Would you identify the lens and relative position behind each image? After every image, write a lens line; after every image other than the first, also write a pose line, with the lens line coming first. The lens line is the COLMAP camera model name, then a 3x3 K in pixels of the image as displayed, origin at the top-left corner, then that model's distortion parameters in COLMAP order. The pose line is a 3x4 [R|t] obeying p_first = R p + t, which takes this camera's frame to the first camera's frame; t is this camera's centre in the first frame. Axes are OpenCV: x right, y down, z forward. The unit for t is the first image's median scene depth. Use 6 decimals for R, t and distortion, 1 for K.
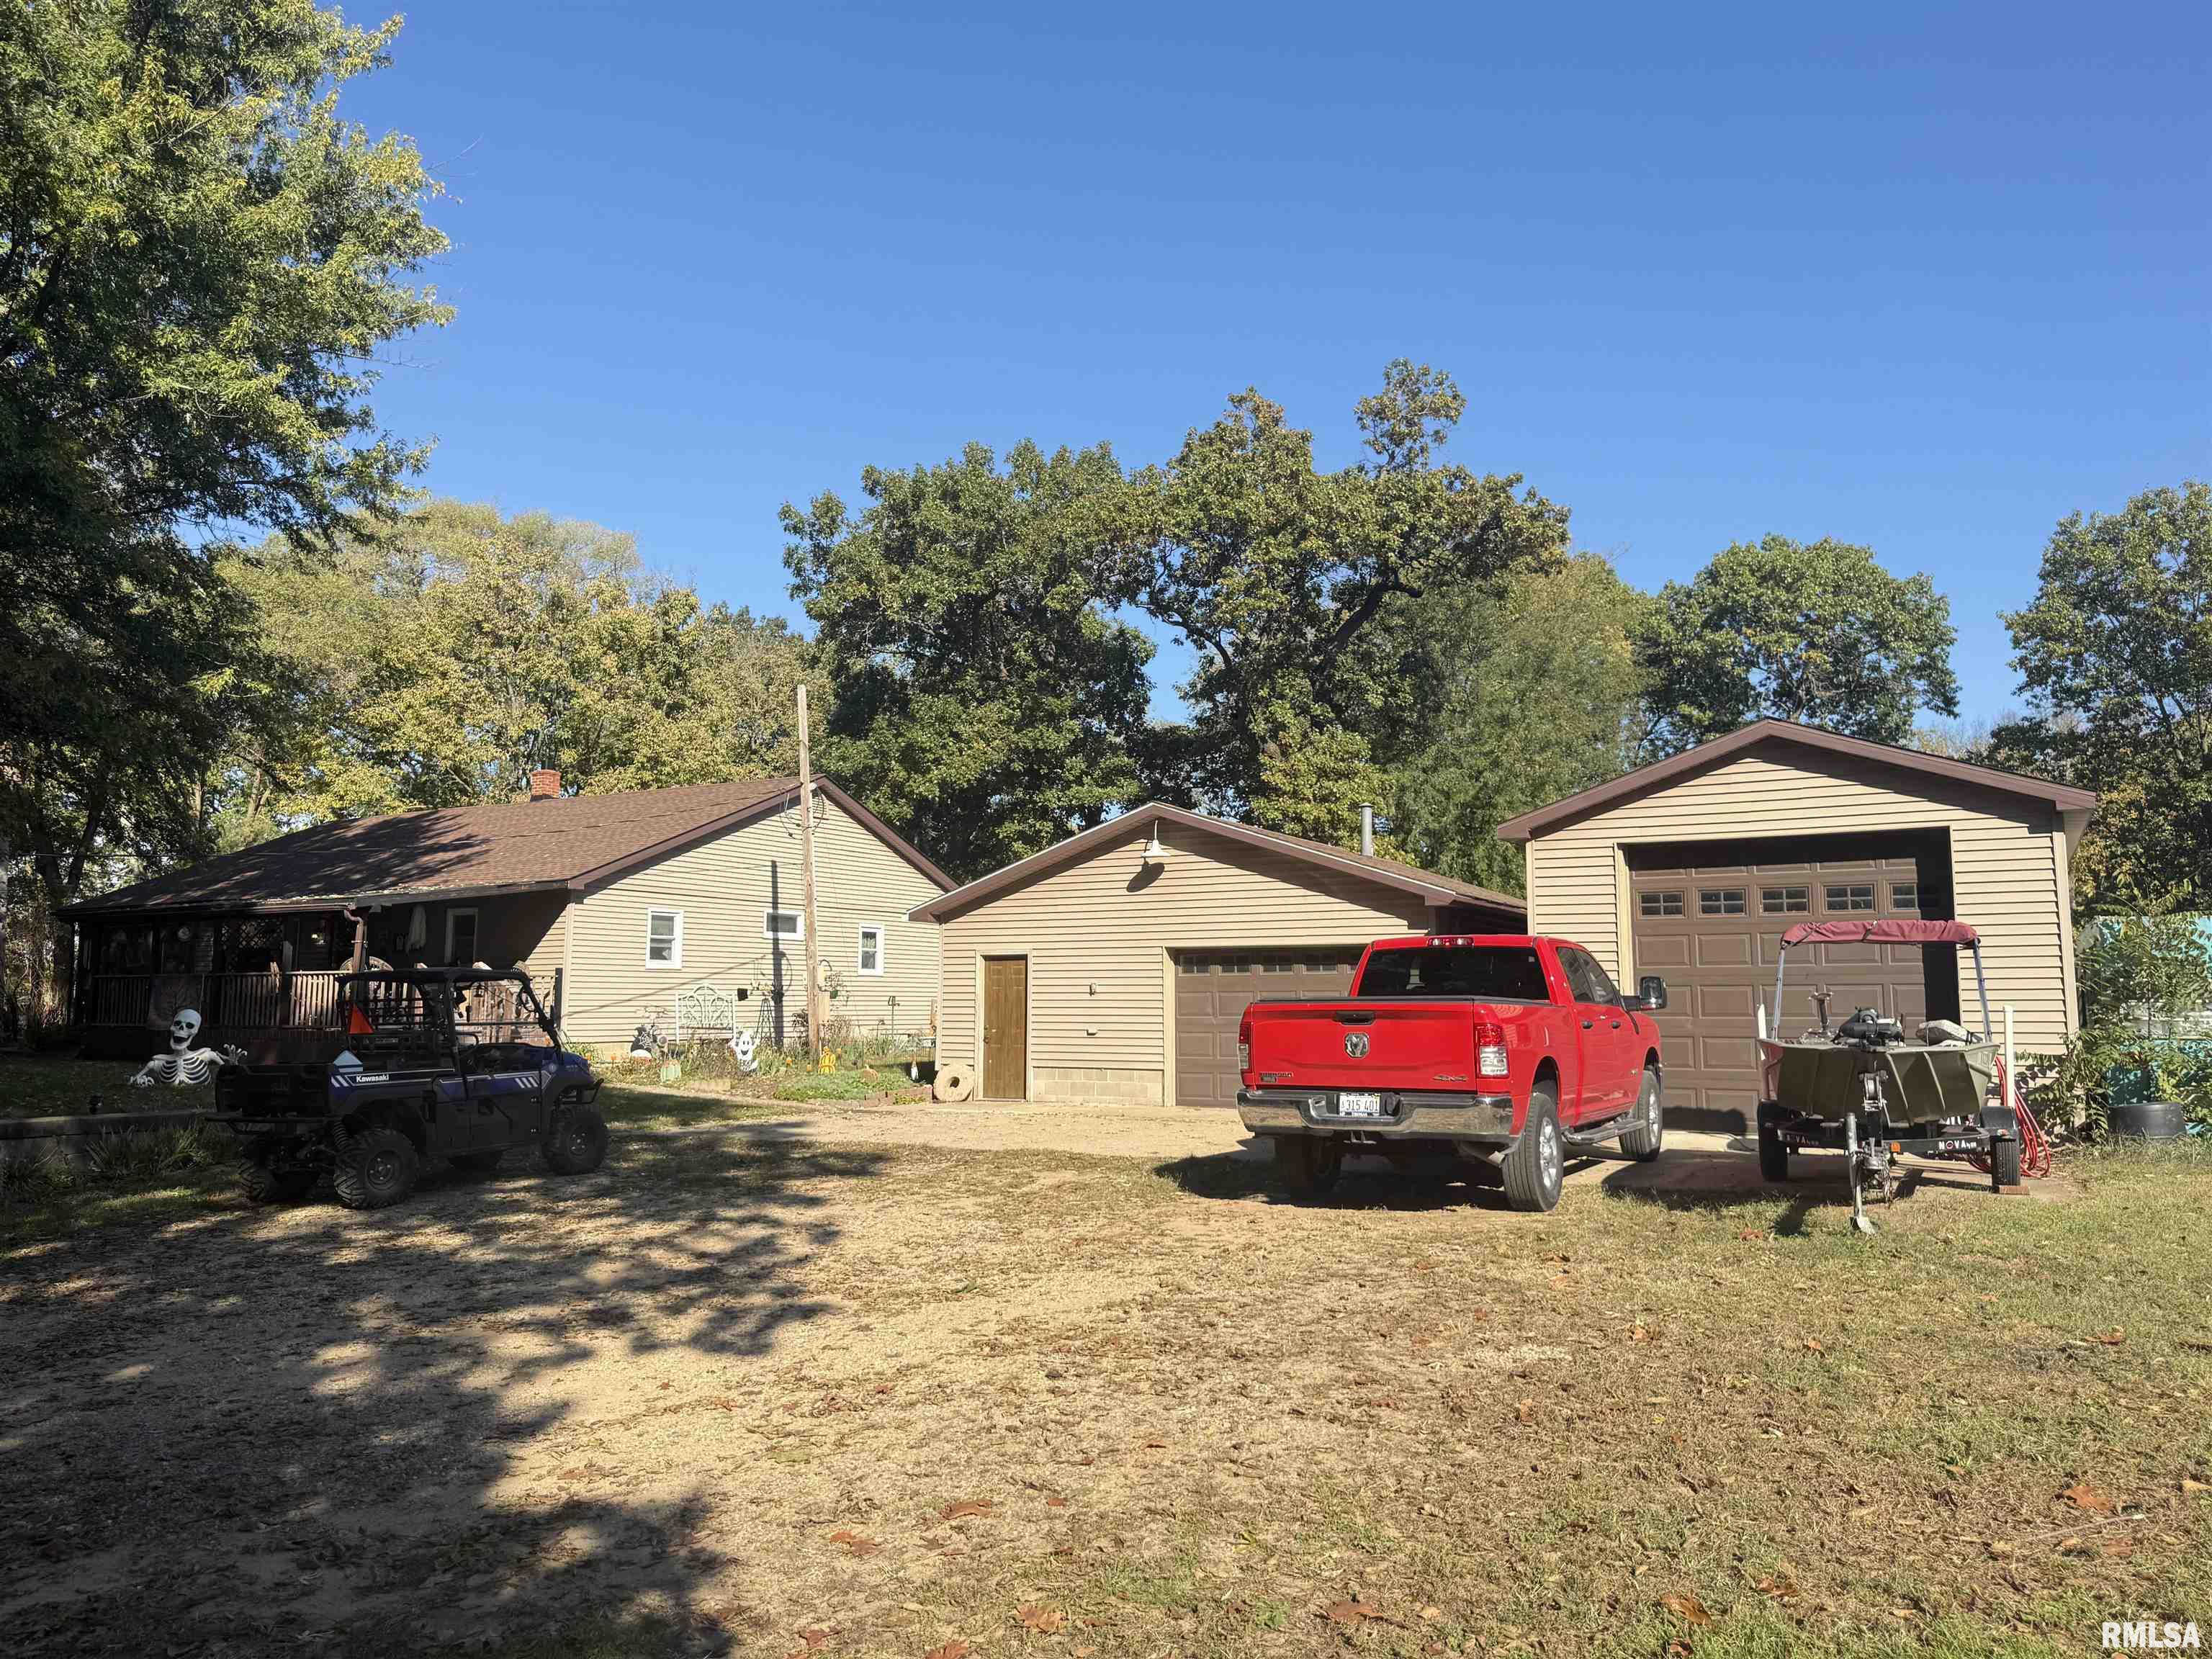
lens RADIAL K [[1549.3, 0, 1106.0], [0, 1549.3, 829.5], [0, 0, 1]] dist [0.169791, -0.324696]
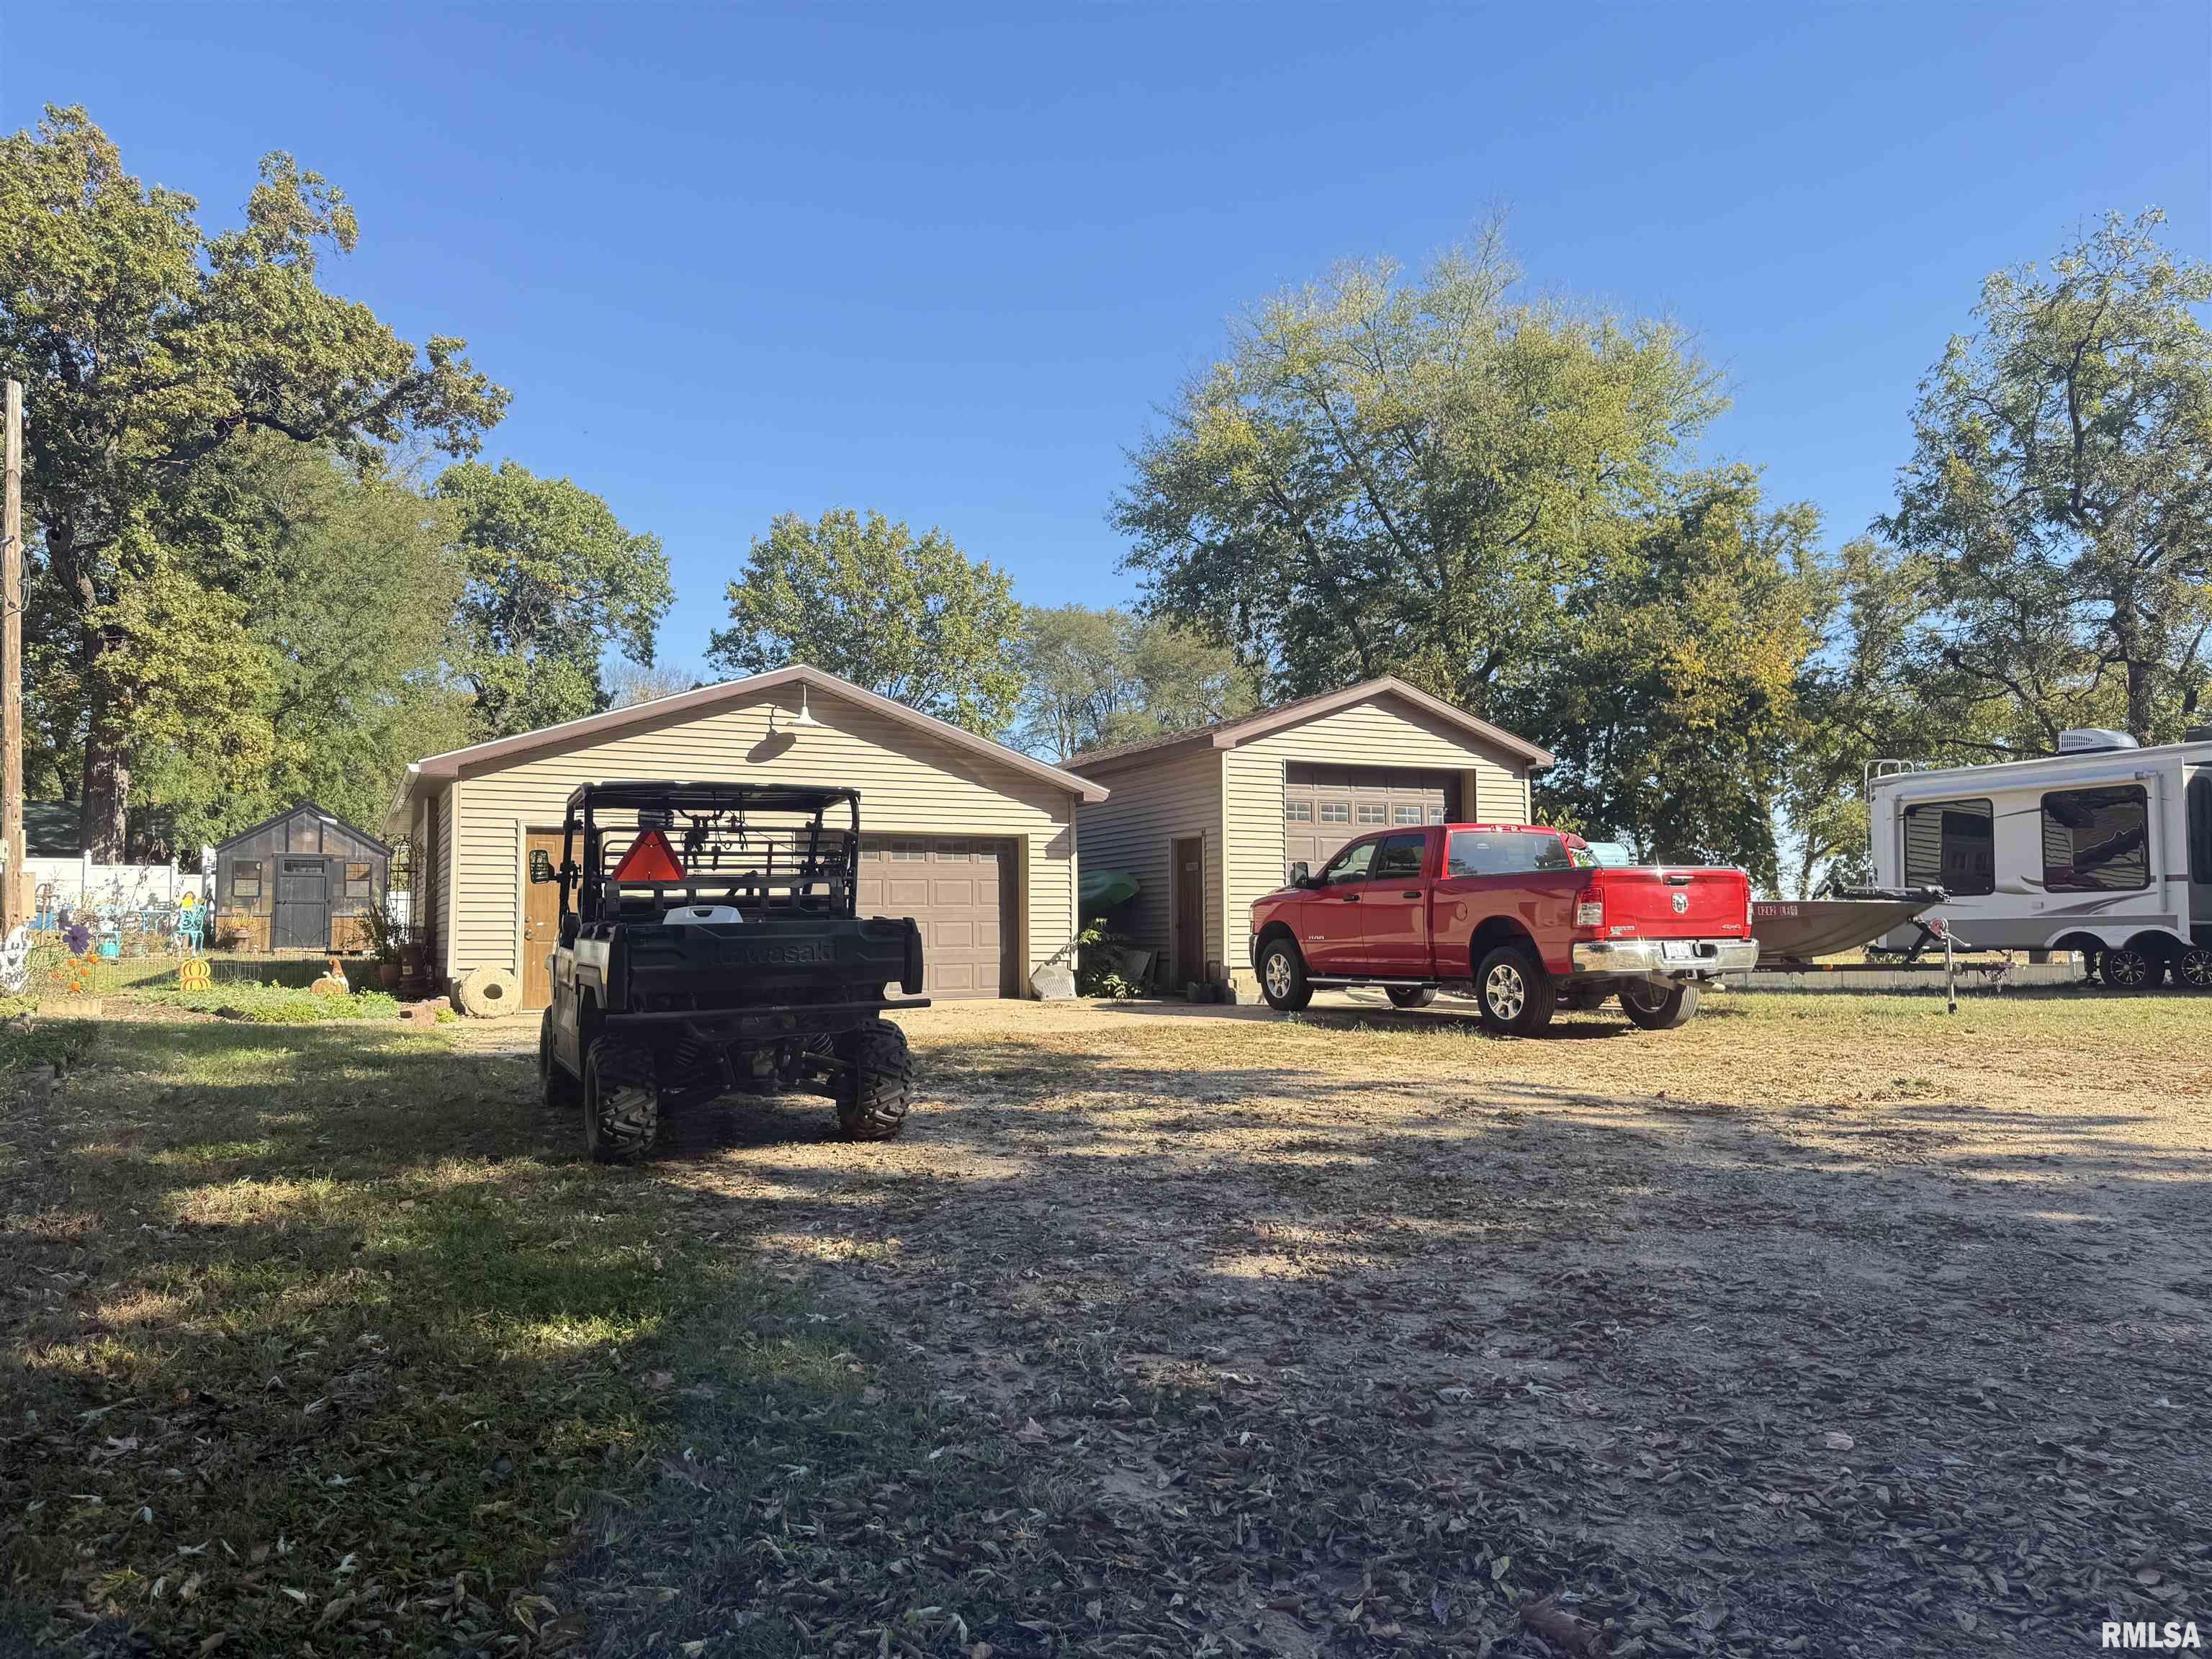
lens RADIAL K [[1549.3, 0, 1106.0], [0, 1549.3, 829.5], [0, 0, 1]] dist [0.169791, -0.324696]
pose [[0.531193, 0.054182, 0.845517, -0.491893], [-0.086765, 0.996185, -0.009327, 0.055093], [-0.842796, -0.068407, 0.533868, 0.301640]]
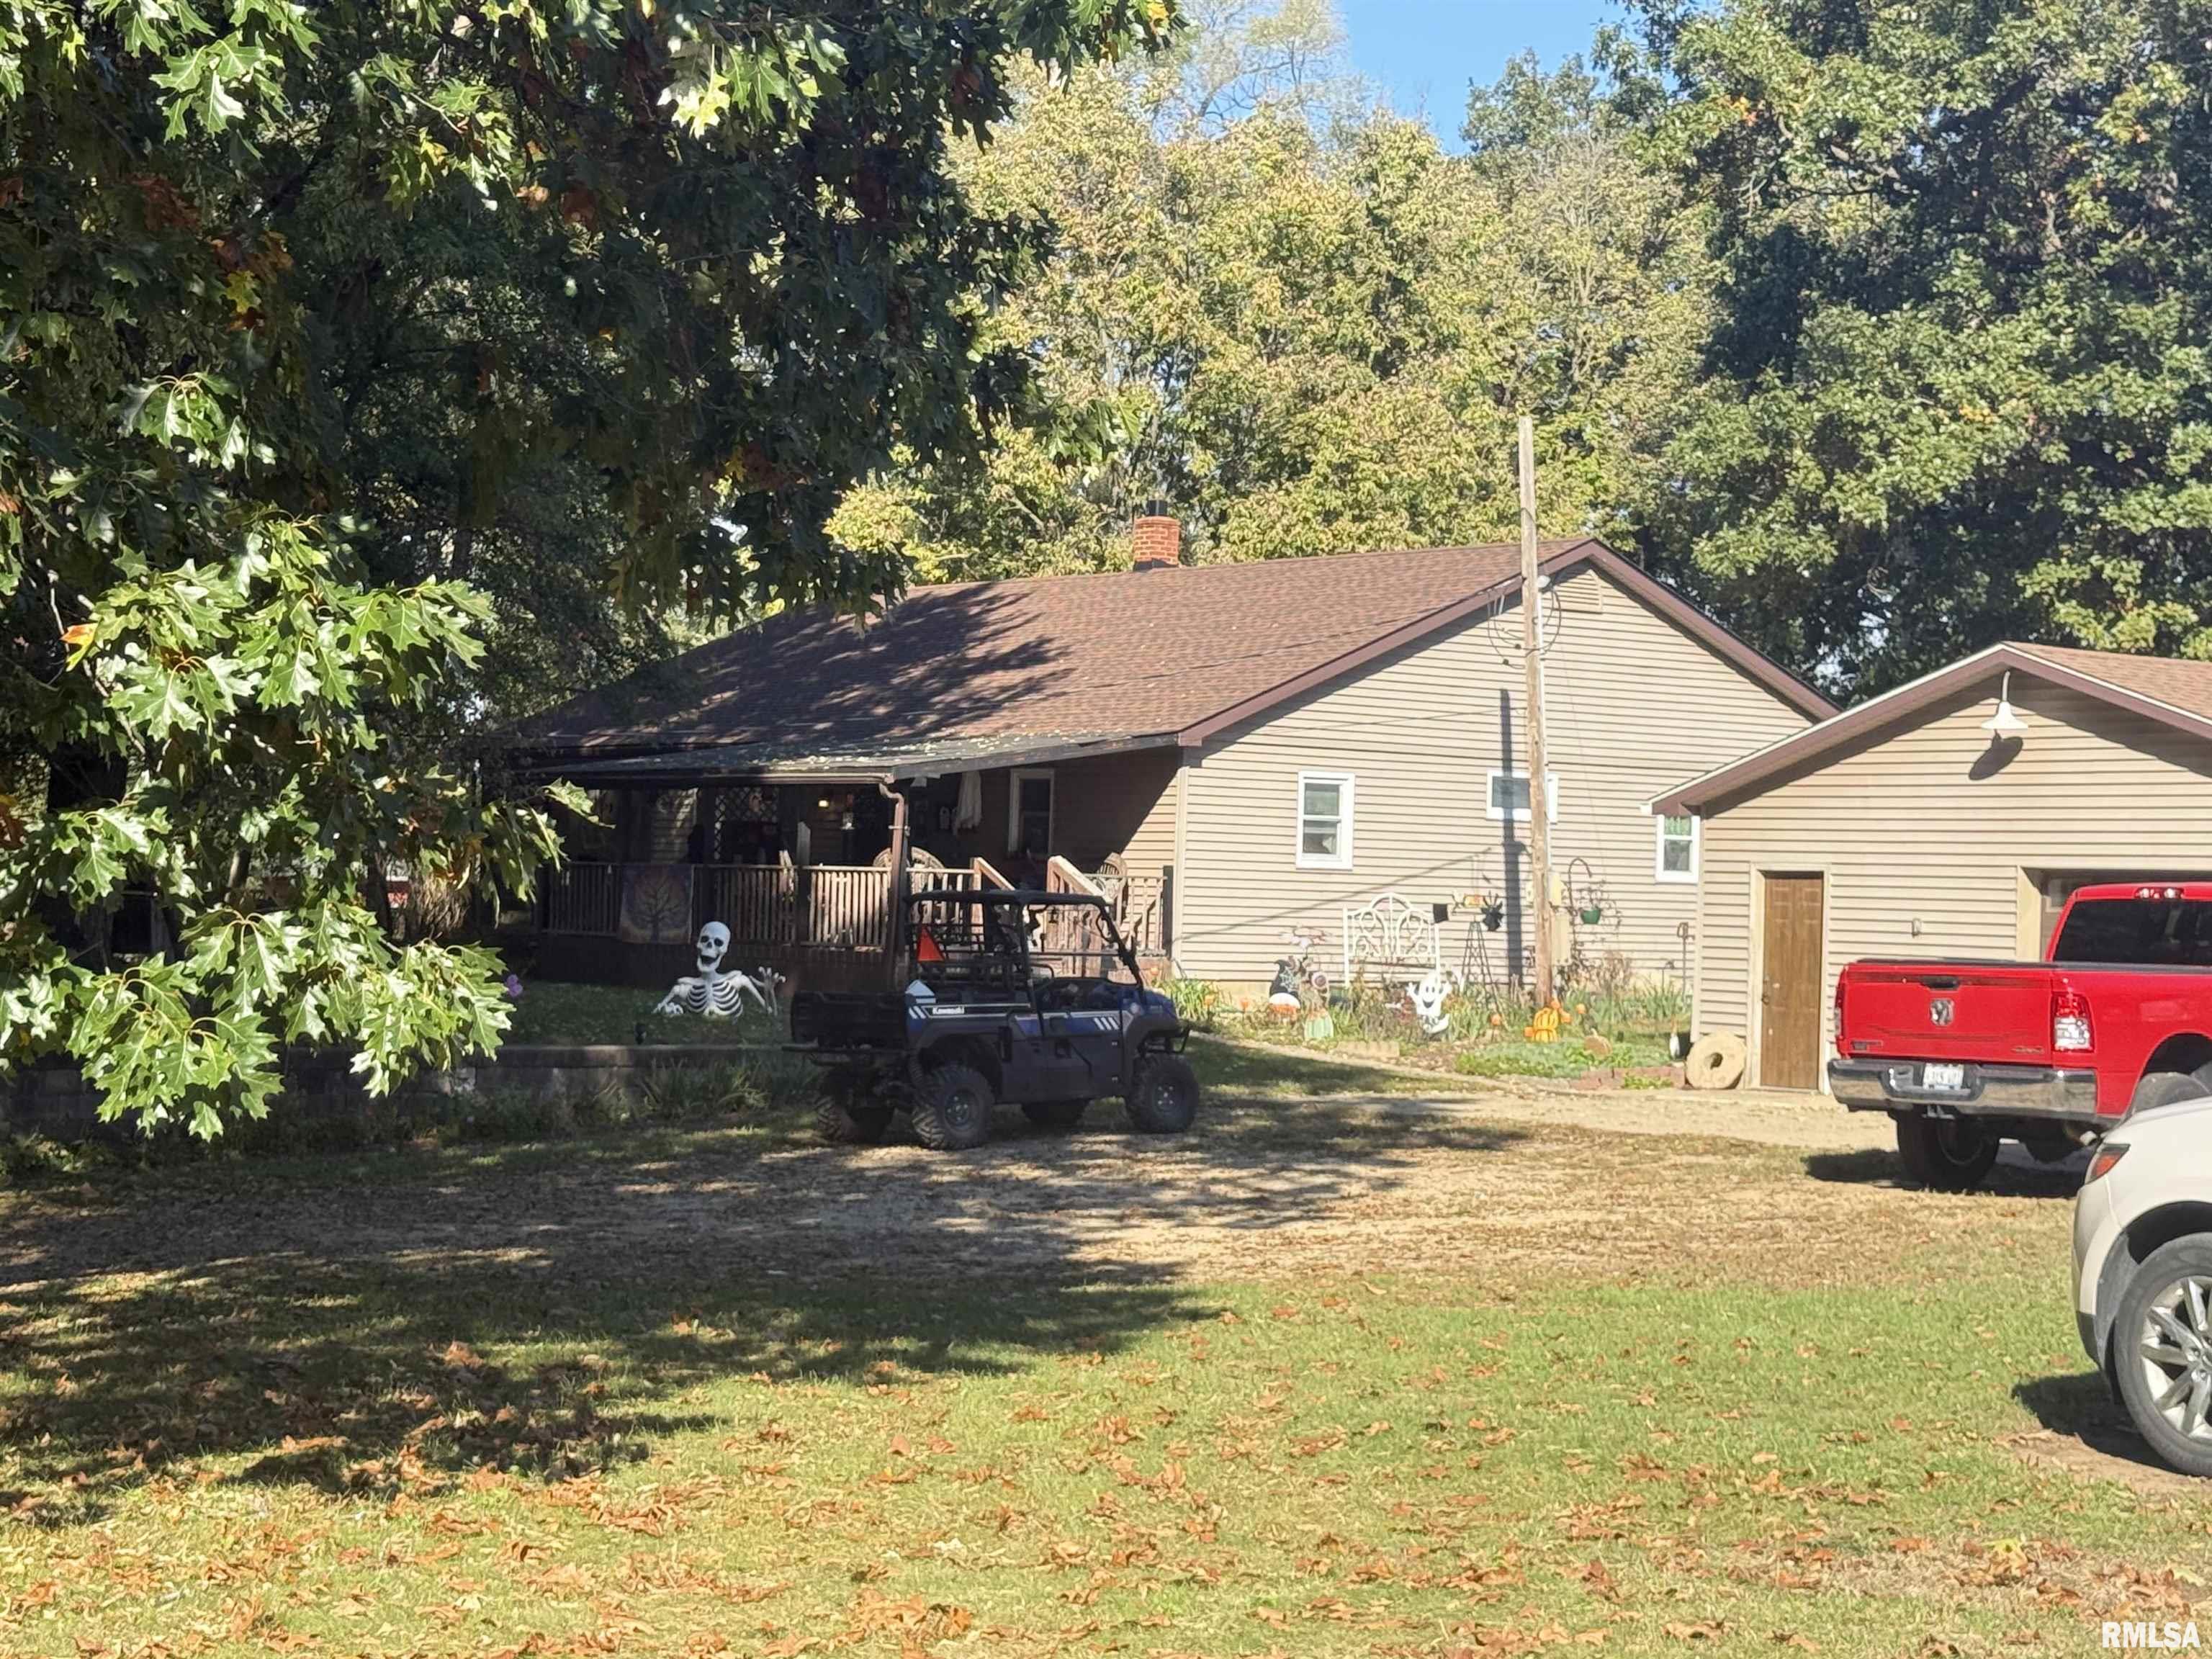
lens RADIAL K [[3920.2, 0, 1106.0], [0, 3920.2, 829.5], [0, 0, 1]] dist [0.036067, 0.110087]
pose [[0.933504, 0.017900, -0.358121, 0.214833], [0.015175, 0.995886, 0.089334, -0.073934], [0.358246, -0.088828, 0.929392, -0.530800]]
